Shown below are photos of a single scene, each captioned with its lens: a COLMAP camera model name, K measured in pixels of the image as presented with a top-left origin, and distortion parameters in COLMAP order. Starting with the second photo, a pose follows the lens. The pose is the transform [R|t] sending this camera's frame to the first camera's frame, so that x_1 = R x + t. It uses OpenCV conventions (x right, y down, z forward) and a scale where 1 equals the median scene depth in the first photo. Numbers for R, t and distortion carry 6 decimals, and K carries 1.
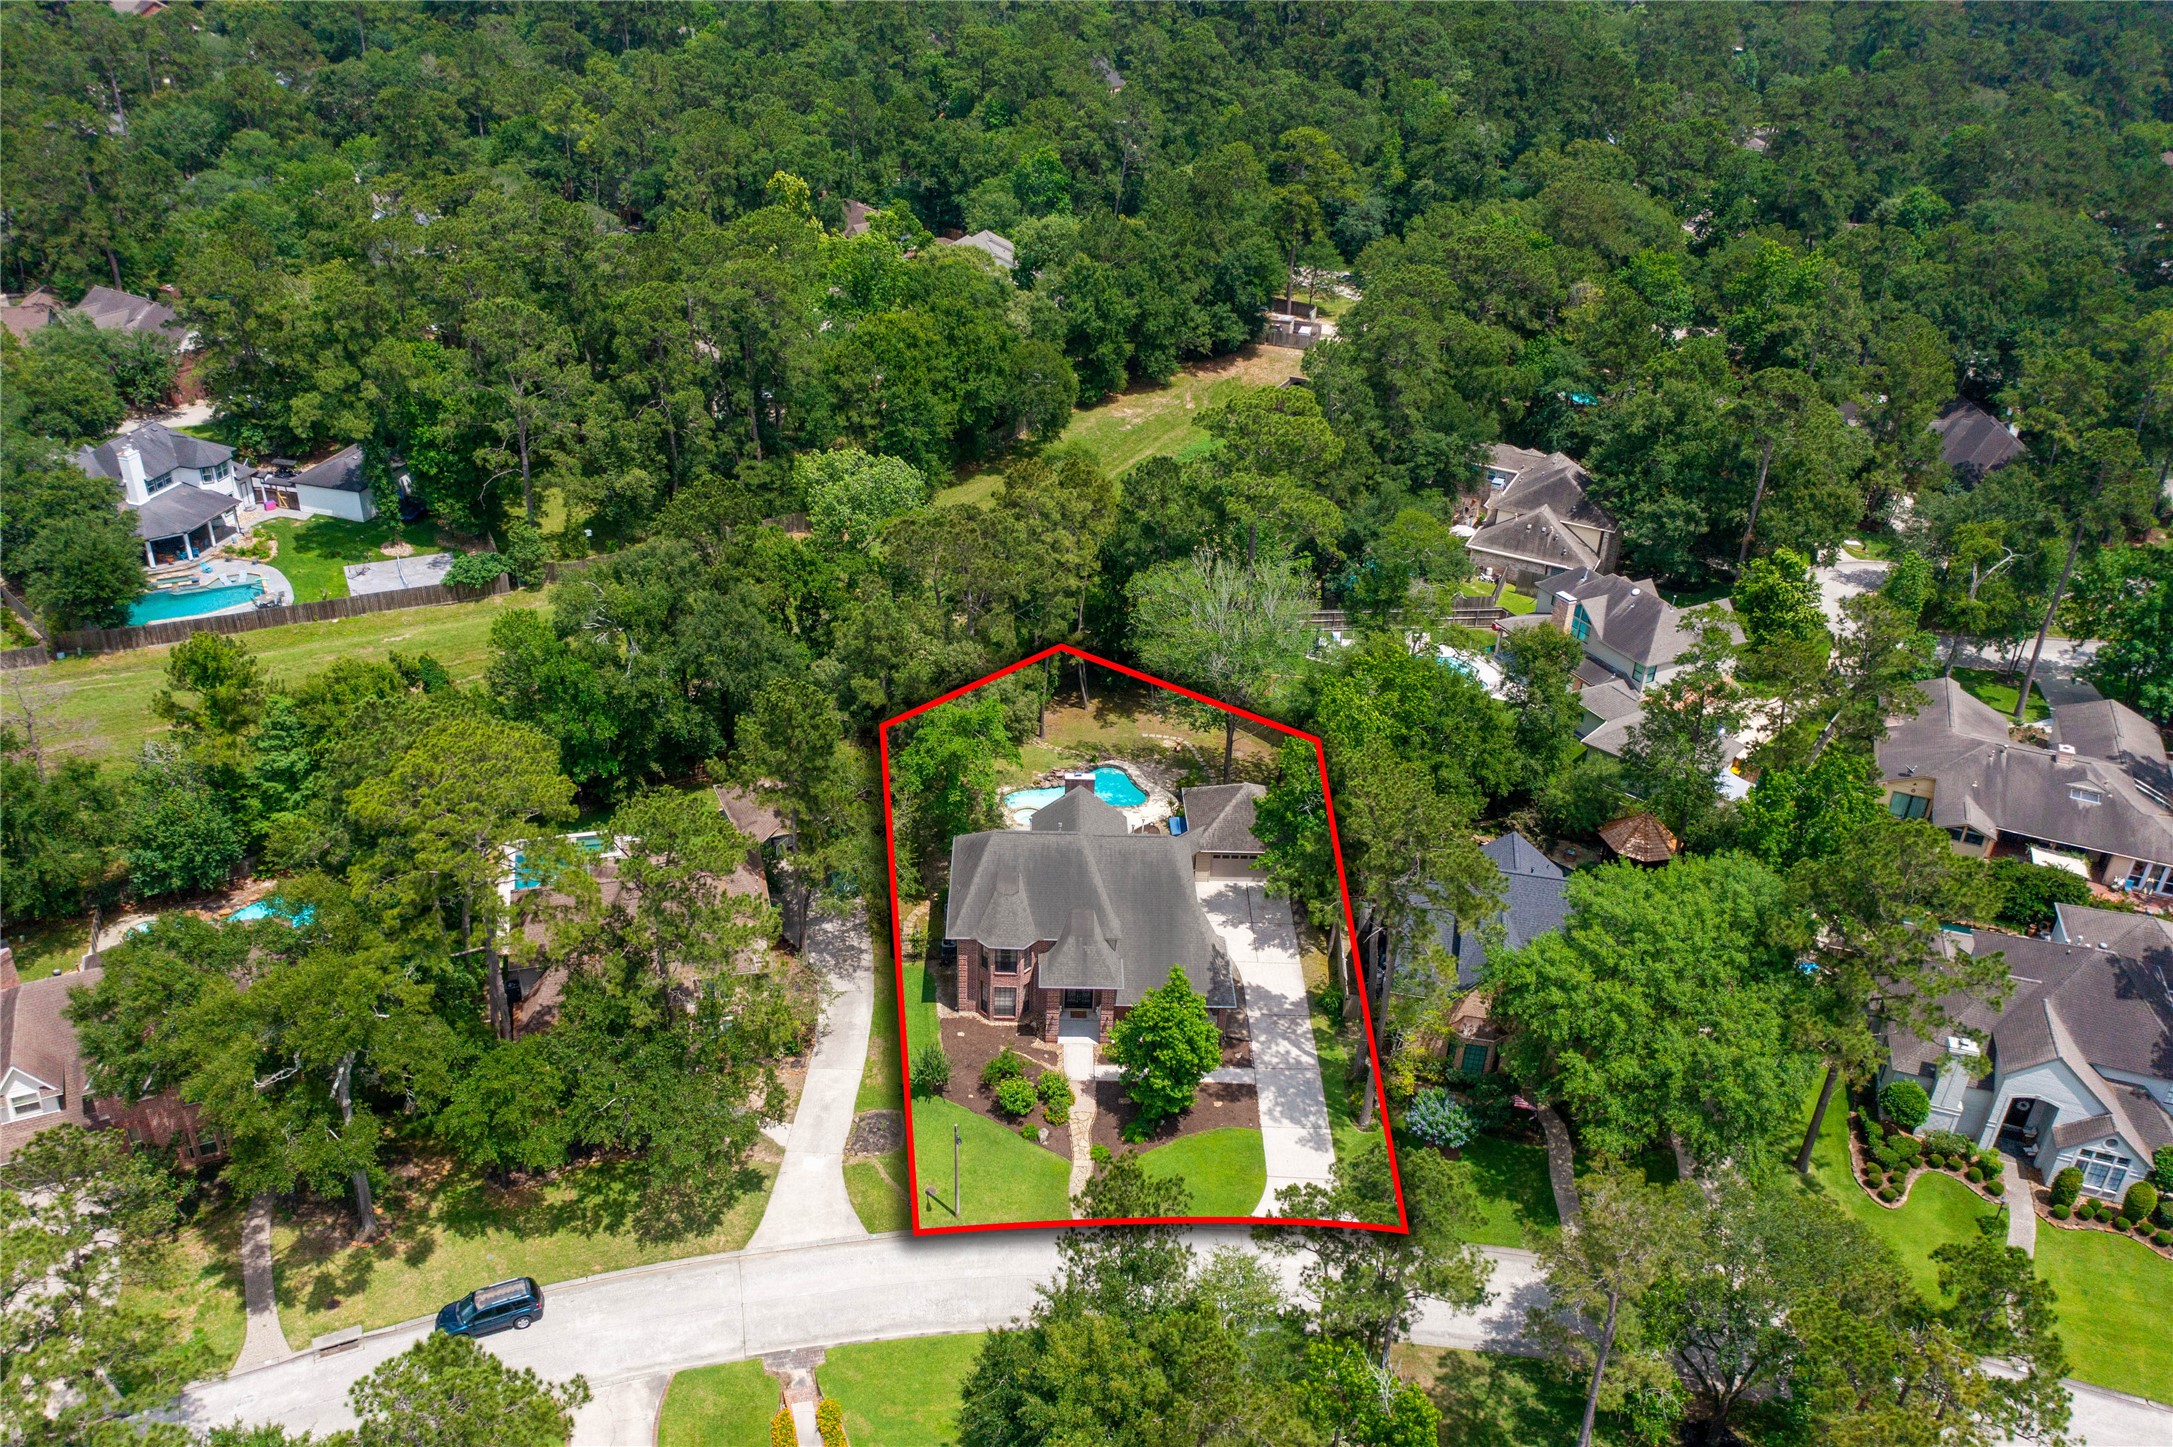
lens RADIAL K [[1681.7, 0, 1087.8], [0, 1681.7, 688.6], [0, 0, 1]] dist [-0.014287, 0.006371]
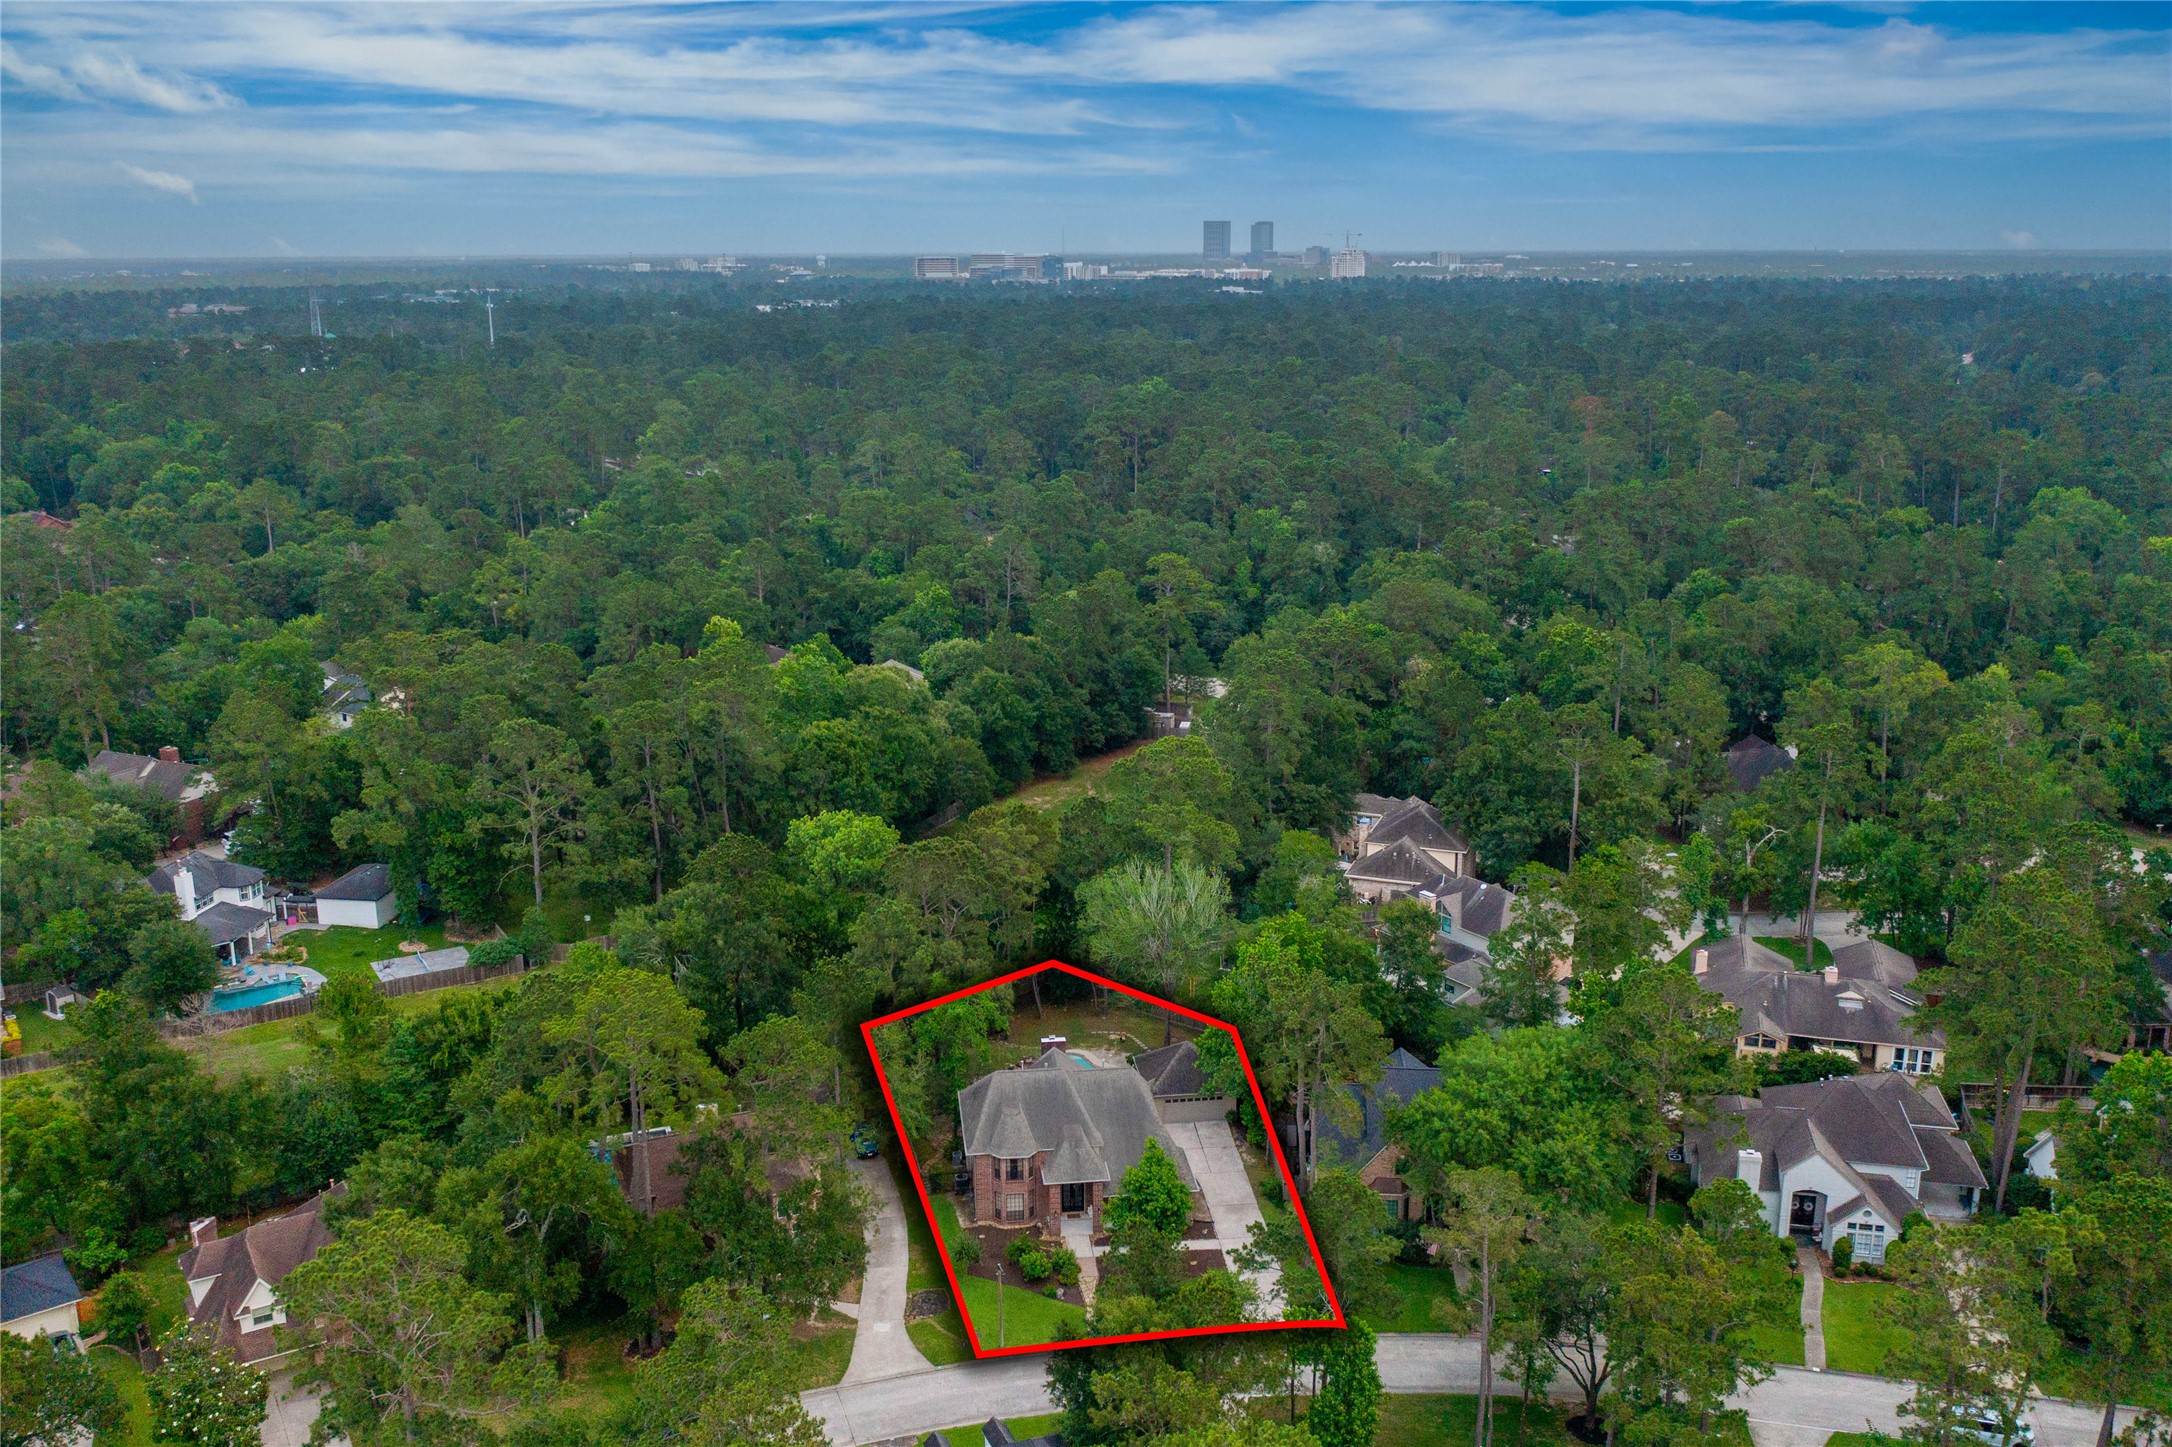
lens RADIAL K [[1680.9, 0, 1087.3], [0, 1680.9, 688.6], [0, 0, 1]] dist [-0.014287, 0.006371]
pose [[0.994866, -0.067626, 0.075287, -0.035905], [0.084370, 0.965072, -0.248026, 0.072185], [-0.055885, 0.253105, 0.965823, -0.171044]]
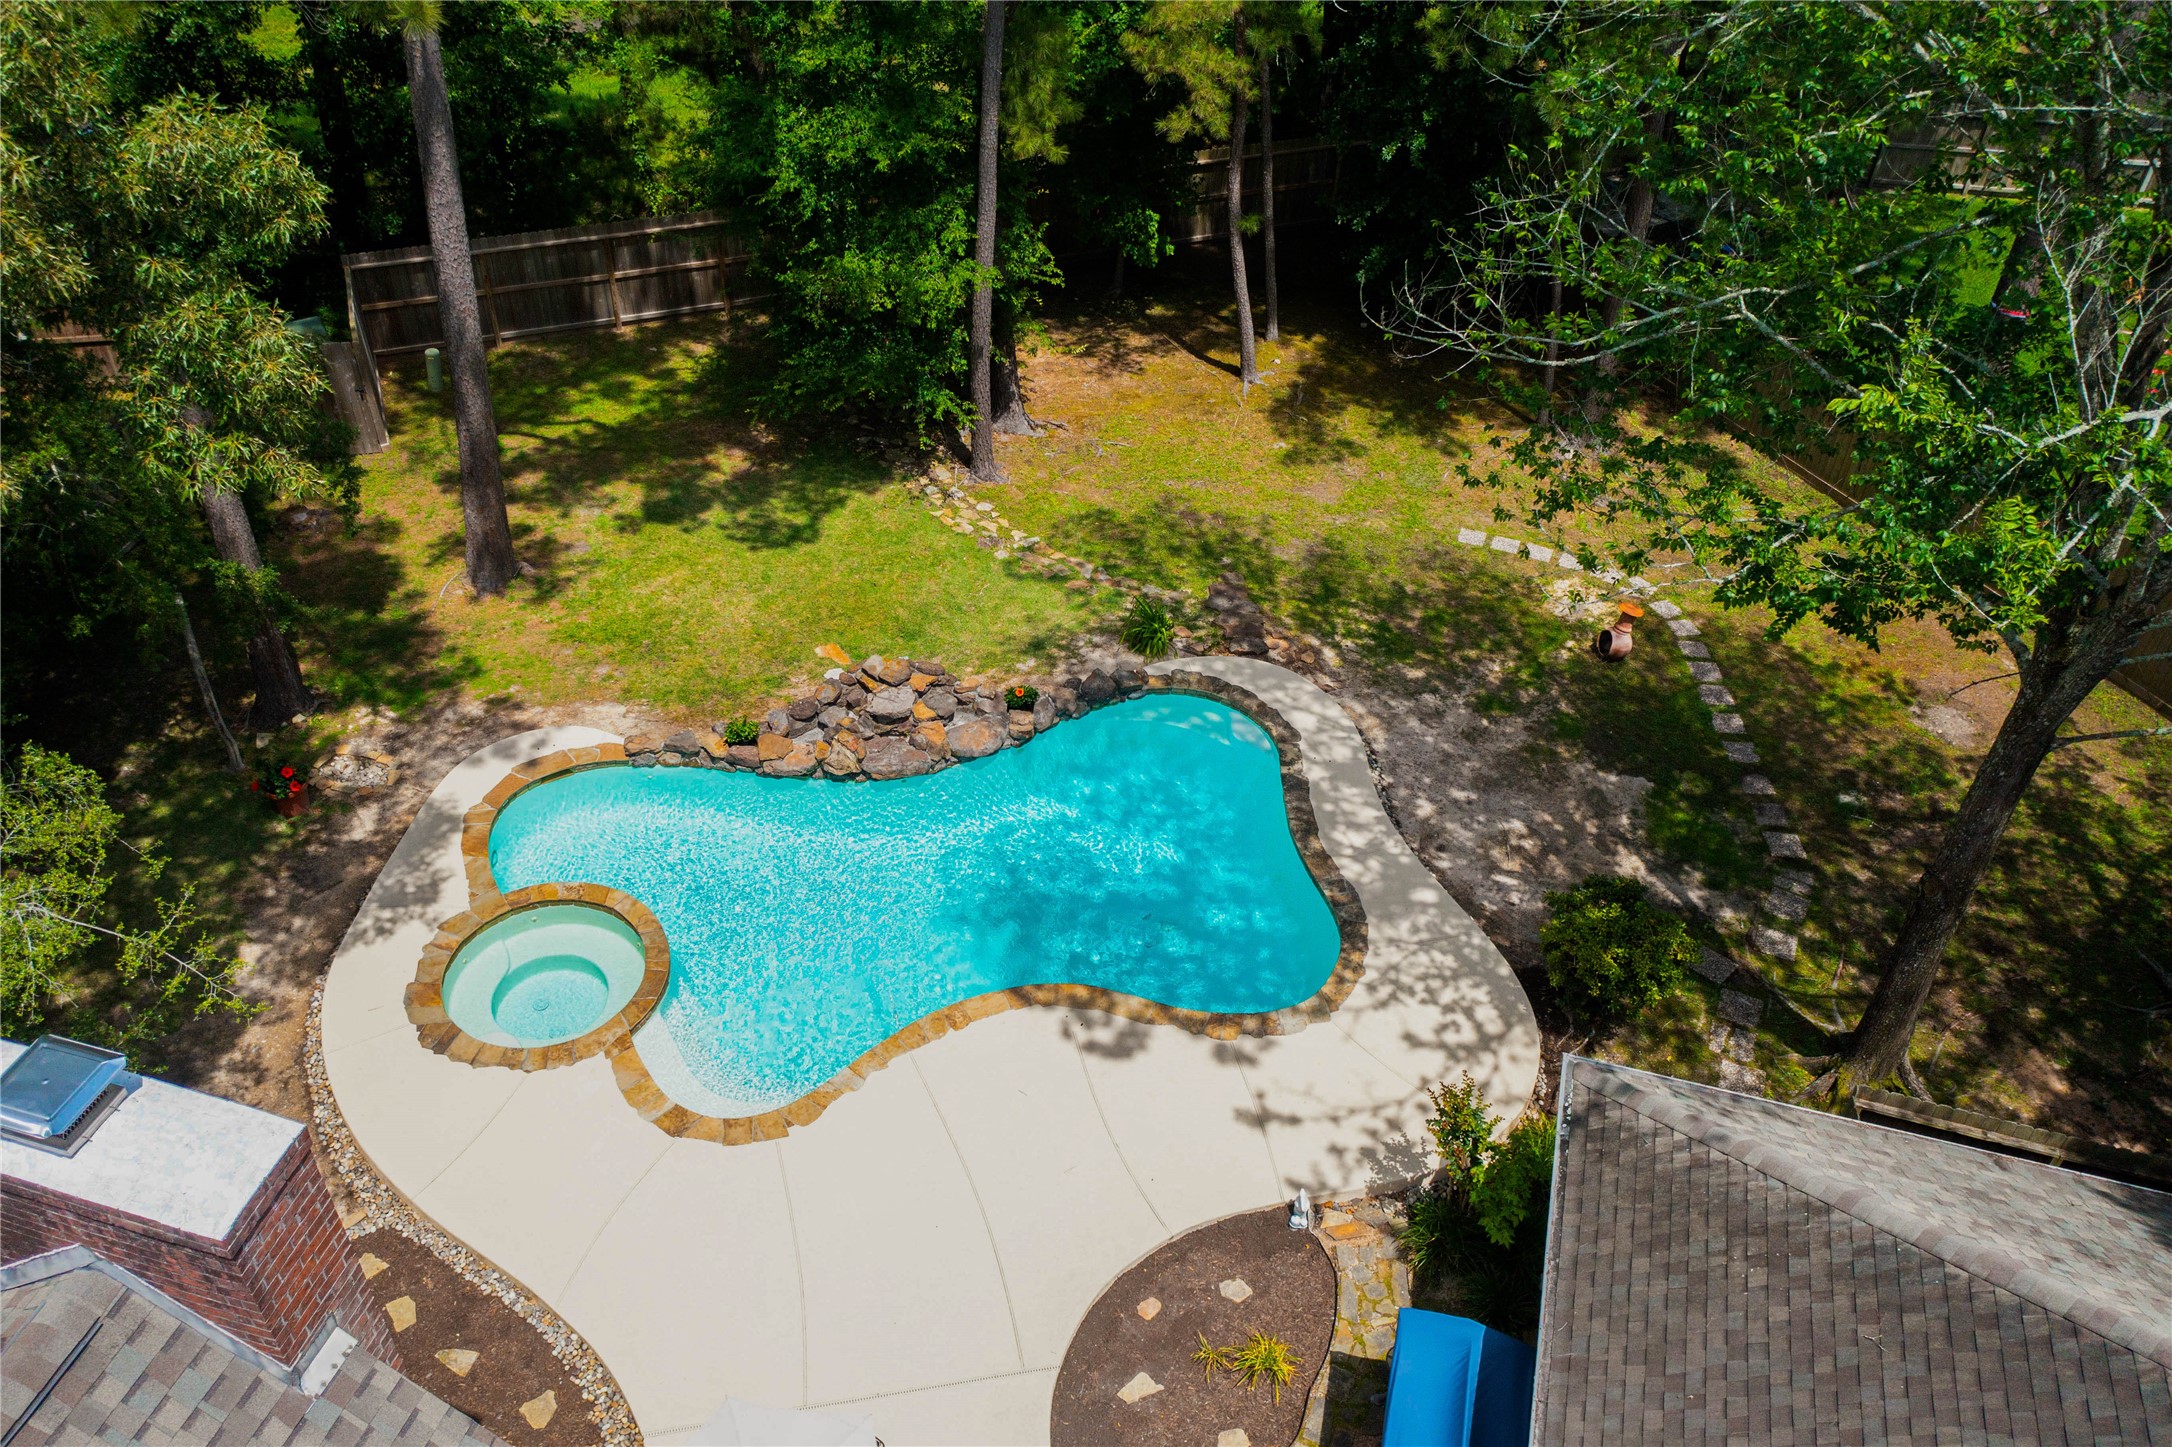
lens RADIAL K [[1680.9, 0, 1087.3], [0, 1680.9, 688.6], [0, 0, 1]] dist [-0.014287, 0.006371]
pose [[0.953458, 0.170778, -0.248499, 0.031492], [-0.115798, 0.968335, 0.221172, 0.004343], [0.278402, -0.182103, 0.943043, 0.570387]]
